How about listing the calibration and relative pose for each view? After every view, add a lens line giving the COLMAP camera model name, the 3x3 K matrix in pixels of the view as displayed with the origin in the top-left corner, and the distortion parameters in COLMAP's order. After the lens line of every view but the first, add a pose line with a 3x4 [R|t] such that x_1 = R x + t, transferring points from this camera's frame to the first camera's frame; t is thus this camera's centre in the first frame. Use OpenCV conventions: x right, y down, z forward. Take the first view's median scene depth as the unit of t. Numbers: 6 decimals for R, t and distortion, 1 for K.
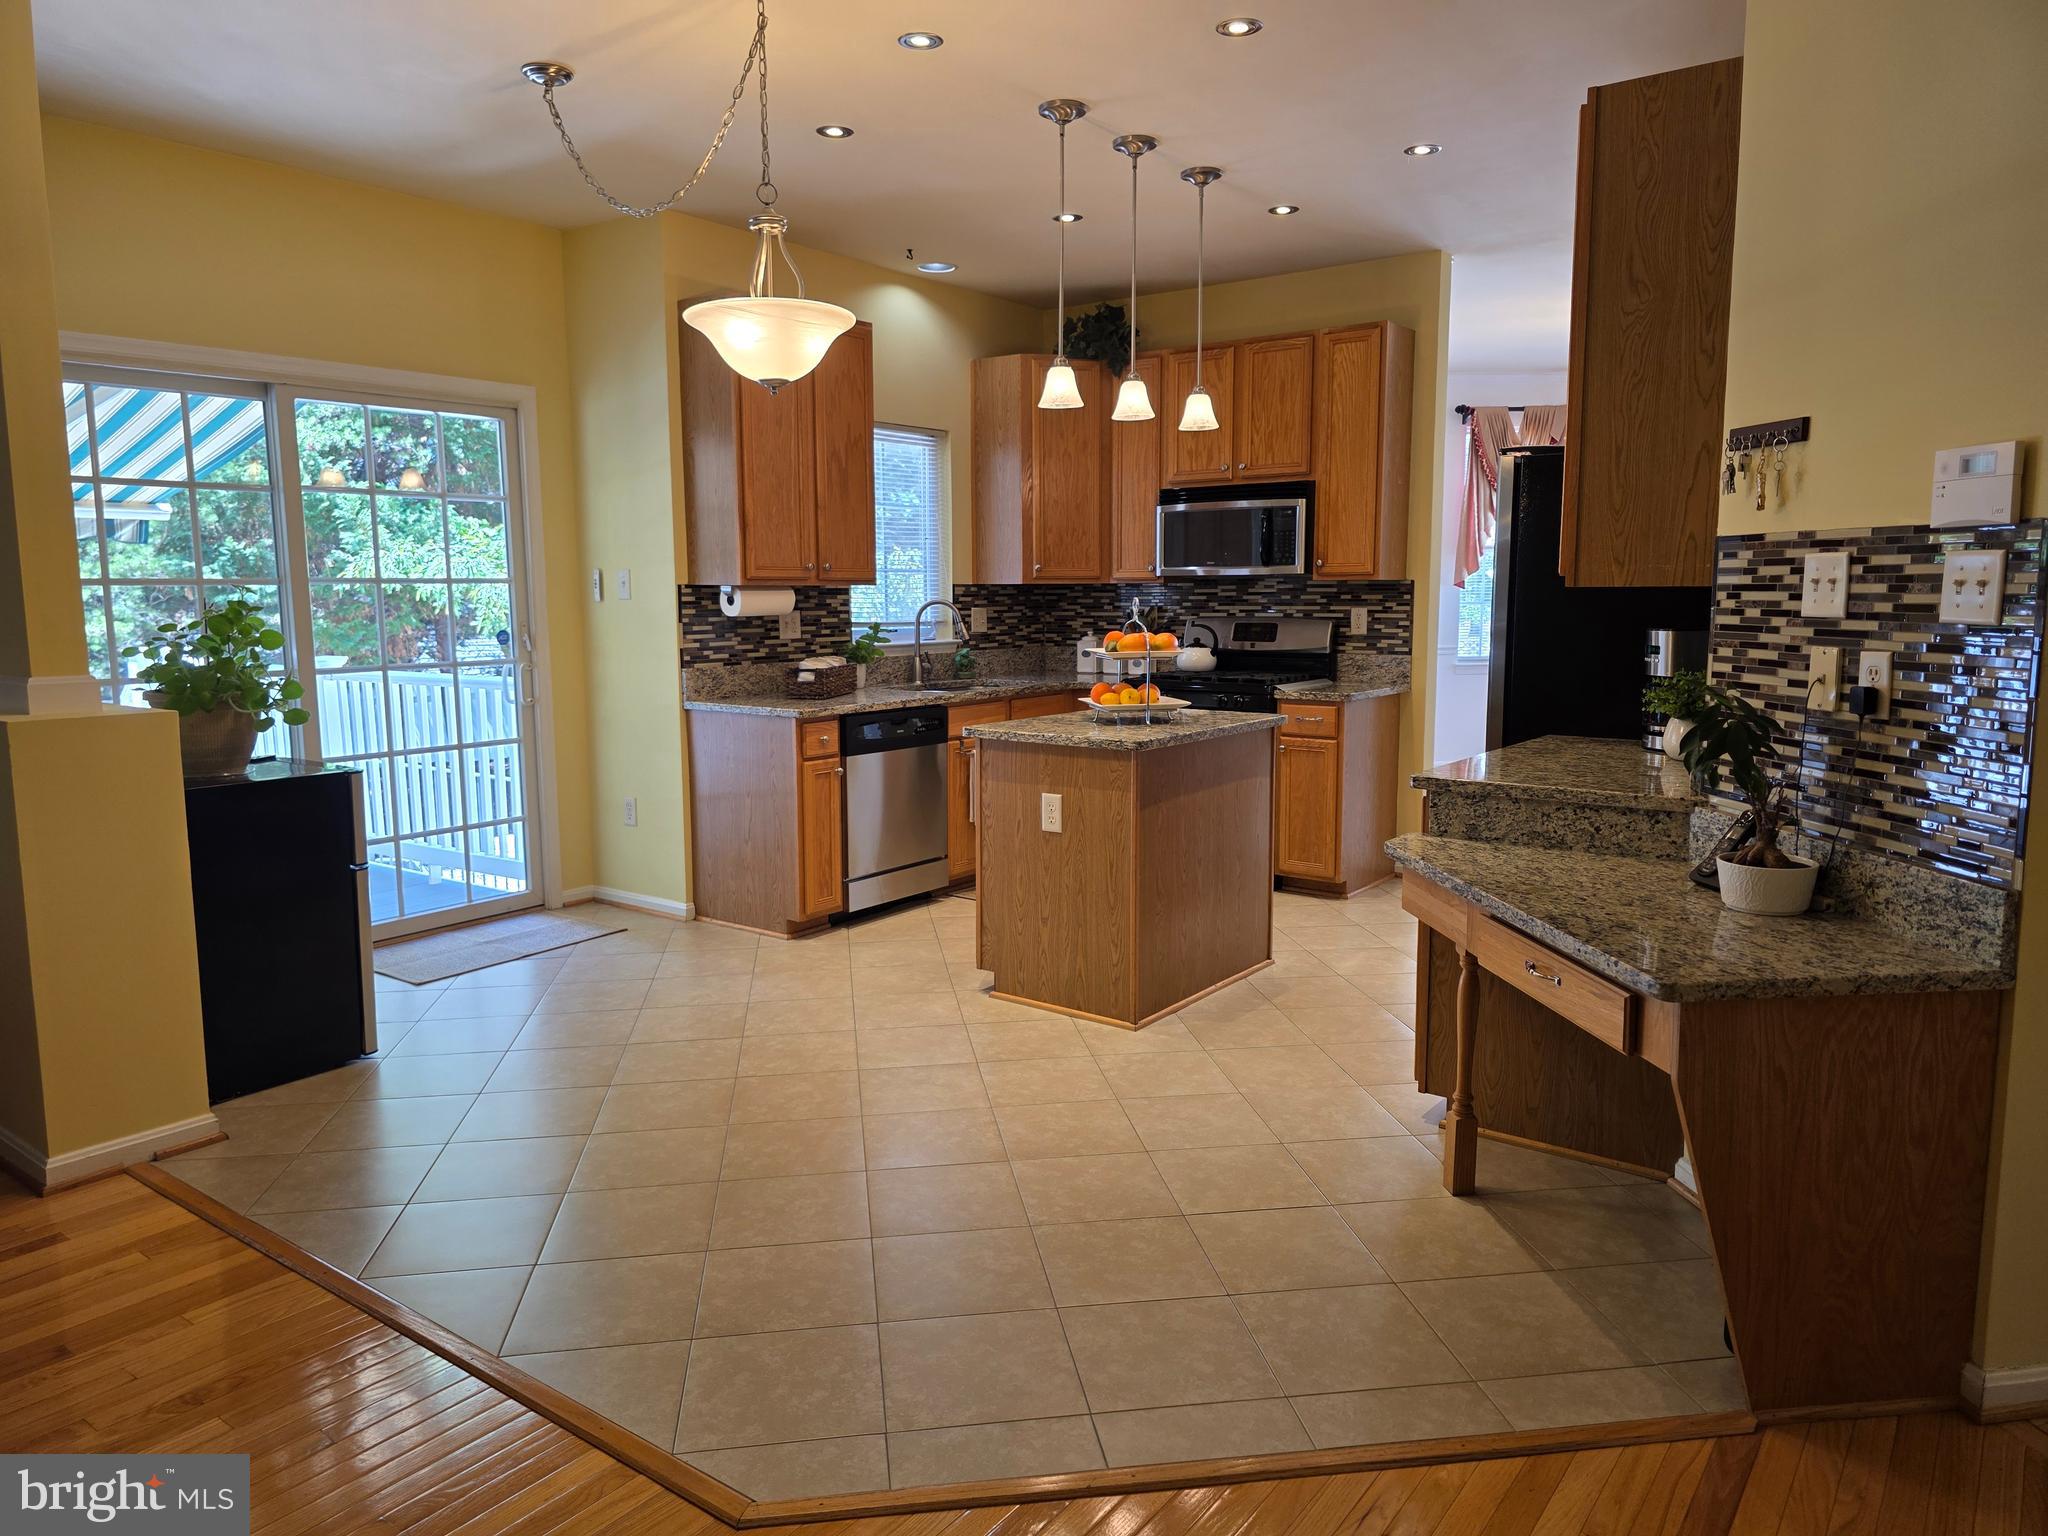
lens RADIAL K [[1391.8, 0, 1024.0], [0, 1391.8, 768.0], [0, 0, 1]] dist [0.095187, -0.096960]
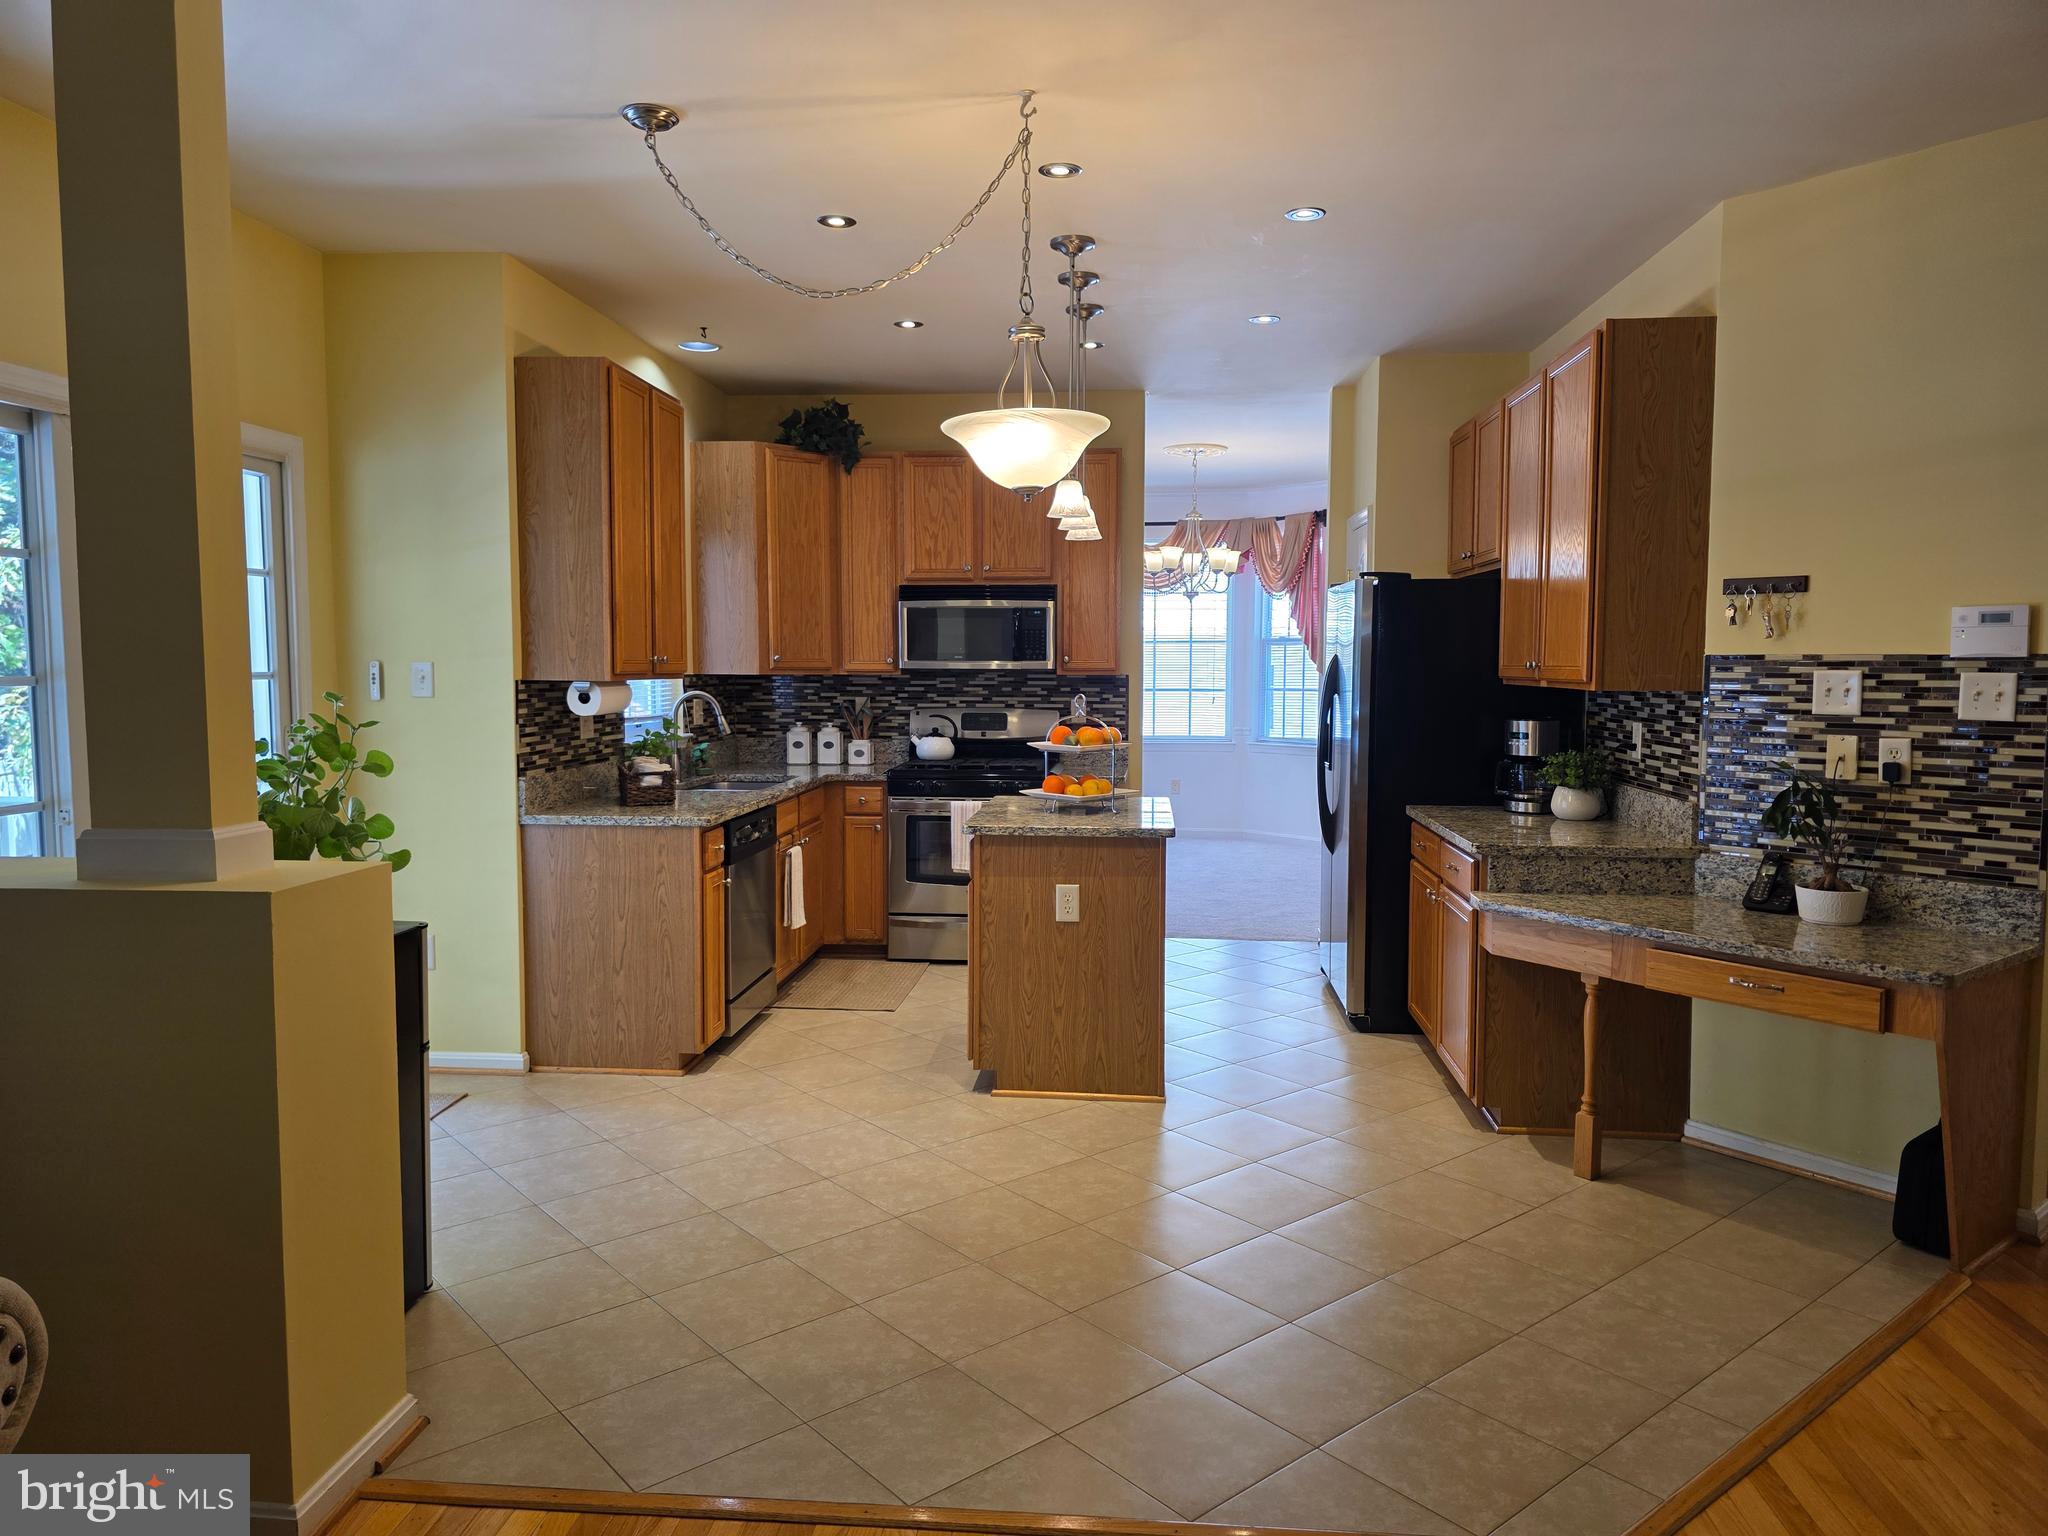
lens RADIAL K [[1391.8, 0, 1024.0], [0, 1391.8, 768.0], [0, 0, 1]] dist [0.095187, -0.096960]
pose [[0.845887, -0.034343, 0.532256, -0.767195], [0.063594, 0.997300, -0.036717, -0.044259], [-0.529558, 0.064907, 0.845787, 0.190072]]
